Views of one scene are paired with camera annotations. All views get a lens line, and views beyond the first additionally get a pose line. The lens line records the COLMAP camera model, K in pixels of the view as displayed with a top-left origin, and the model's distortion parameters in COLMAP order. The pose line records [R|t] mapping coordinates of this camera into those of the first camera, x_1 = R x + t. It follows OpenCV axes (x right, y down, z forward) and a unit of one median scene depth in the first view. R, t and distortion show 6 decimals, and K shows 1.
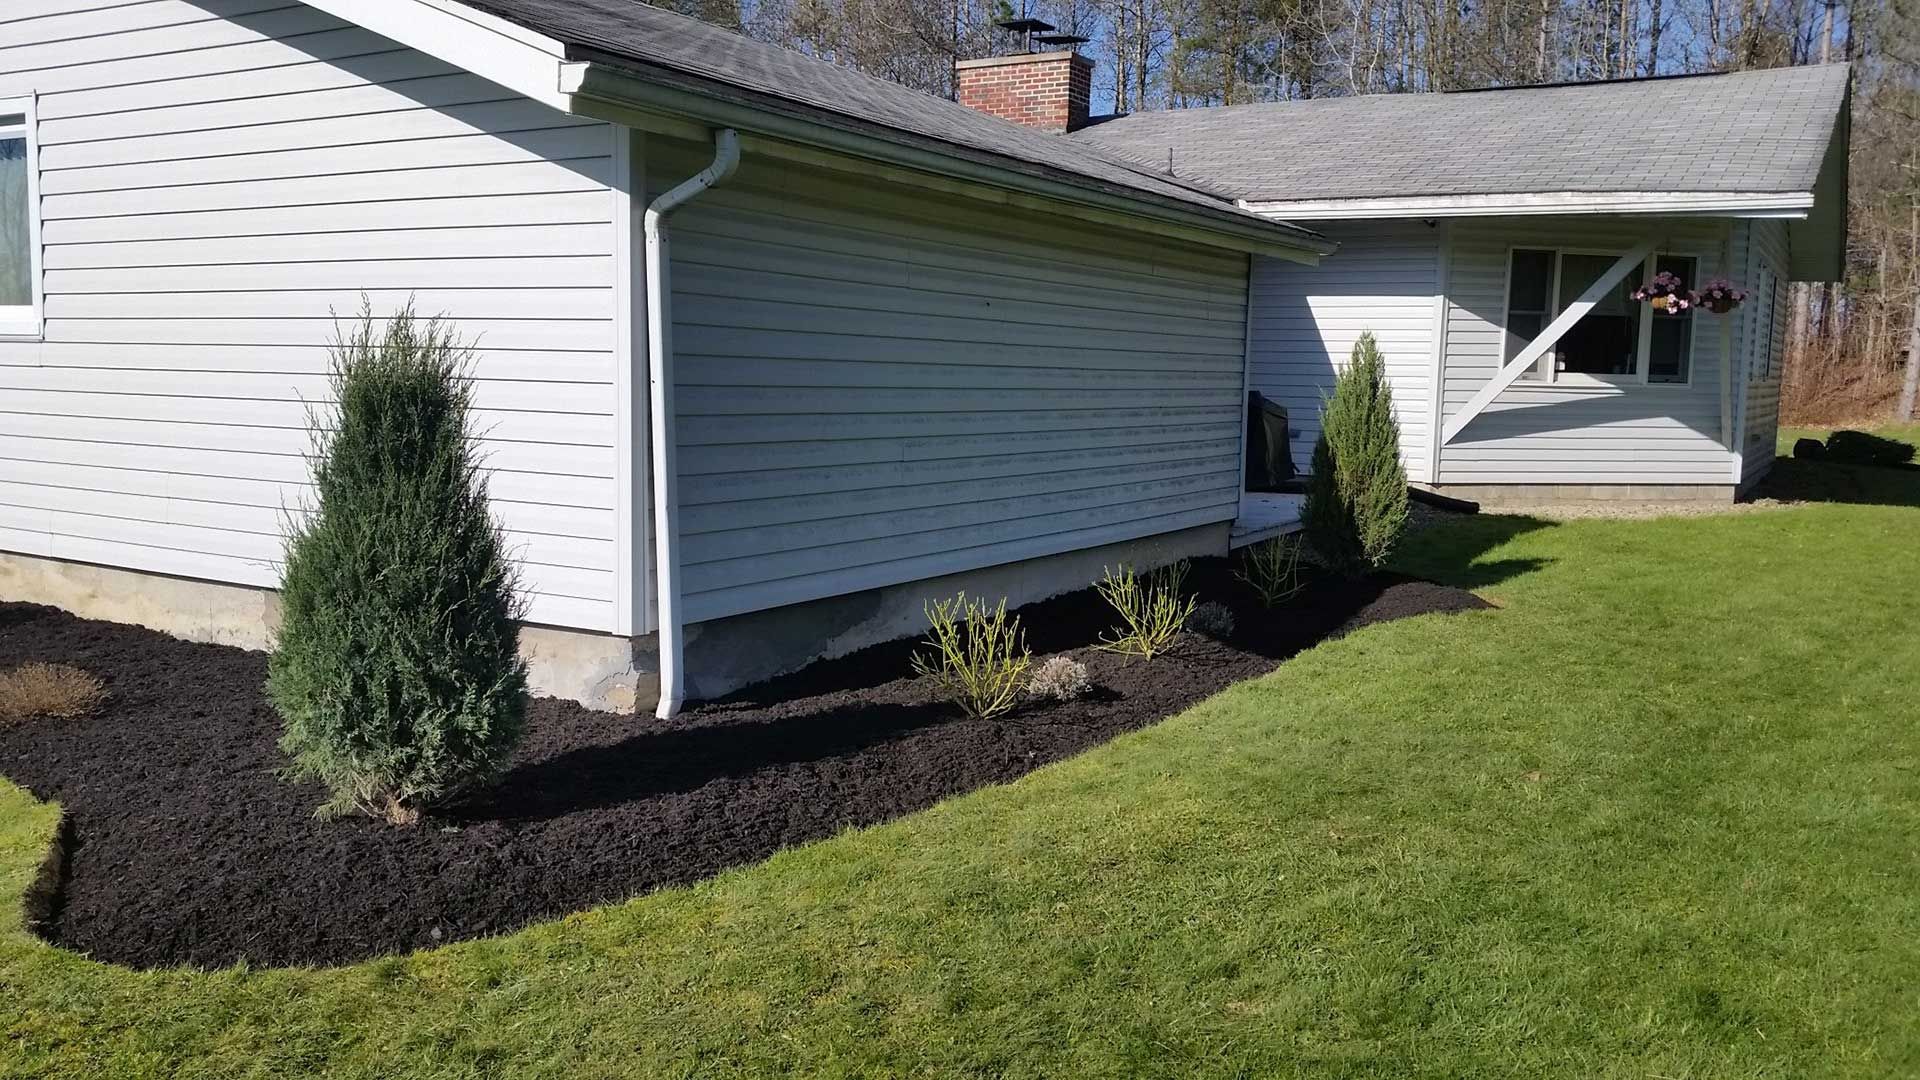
lens RADIAL K [[1532.1, 0, 953.2], [0, 1532.1, 547.6], [0, 0, 1]] dist [0.153474, -0.310167]
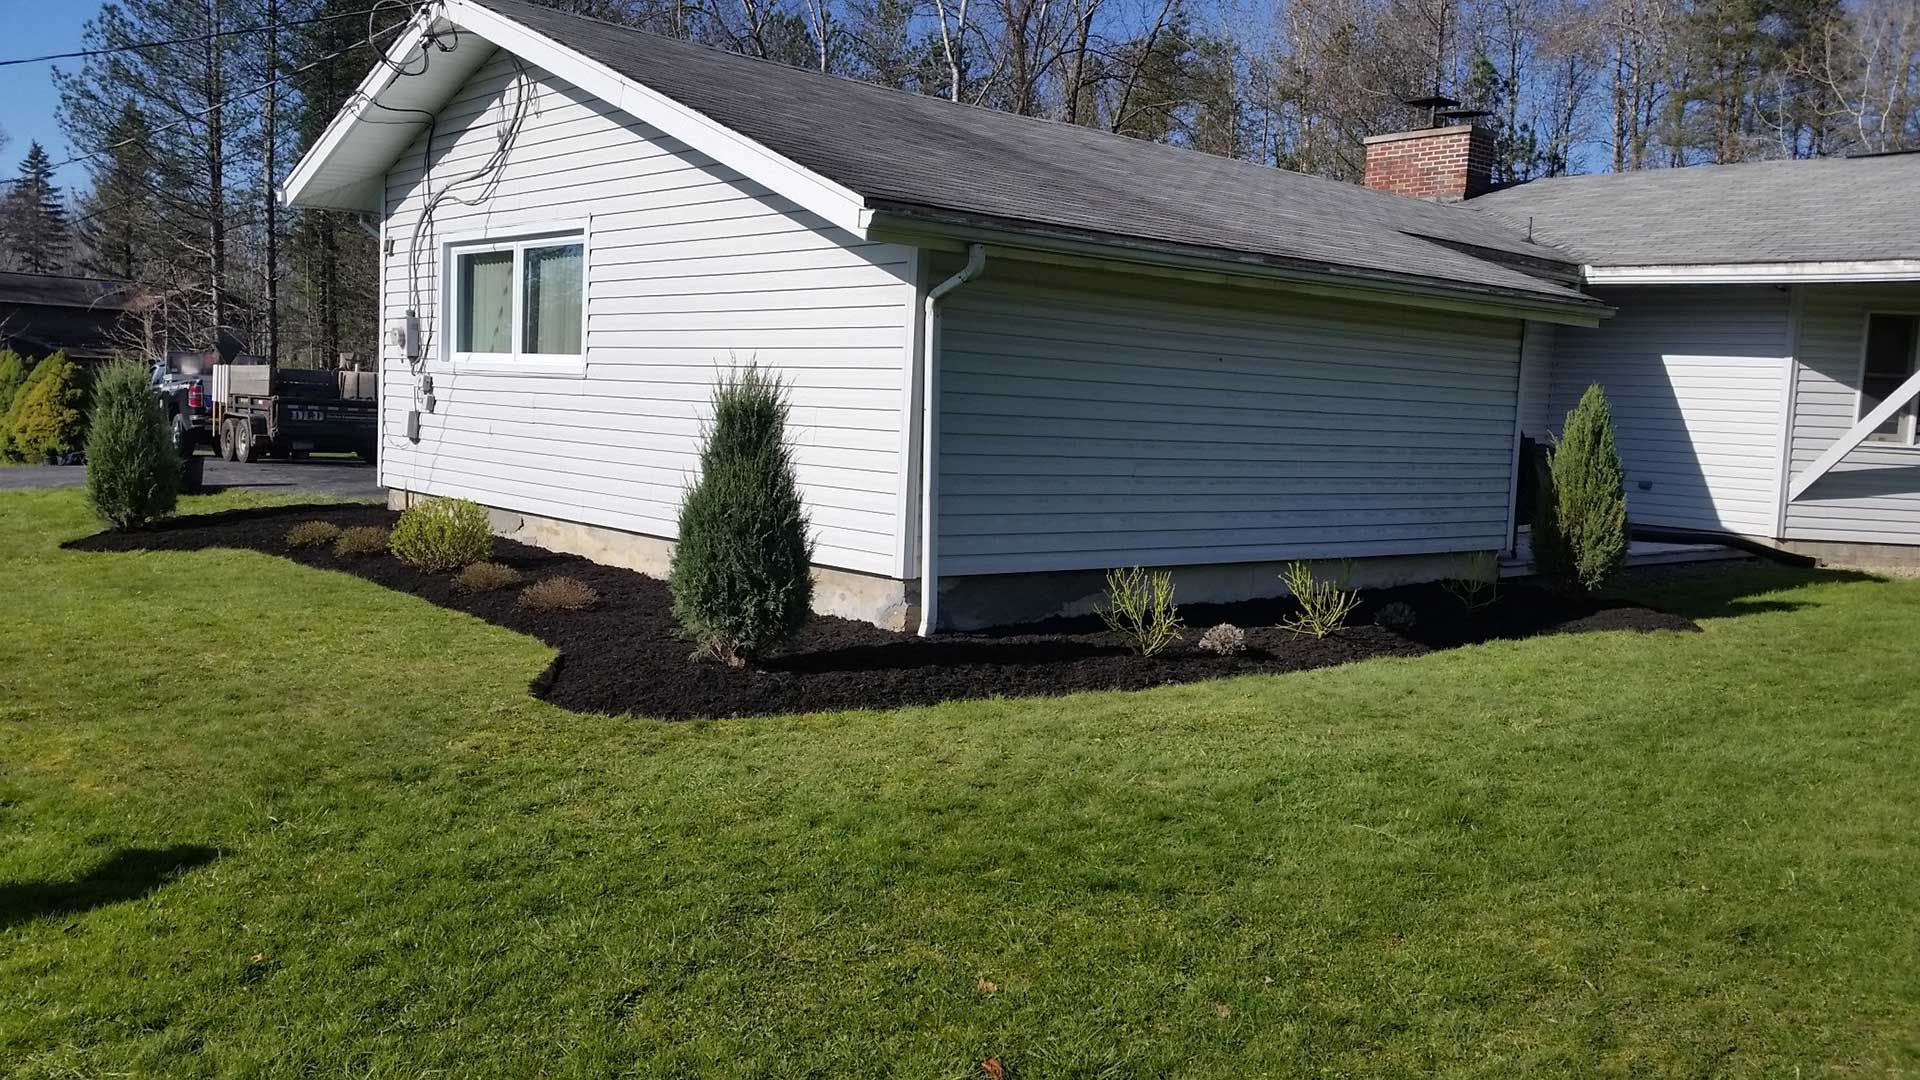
lens RADIAL K [[1532.1, 0, 953.2], [0, 1532.1, 547.6], [0, 0, 1]] dist [0.153474, -0.310167]
pose [[0.949108, 0.048805, -0.311147, 0.217994], [-0.059448, 0.997923, -0.024808, 0.044461], [0.309290, 0.042043, 0.950038, -0.292128]]
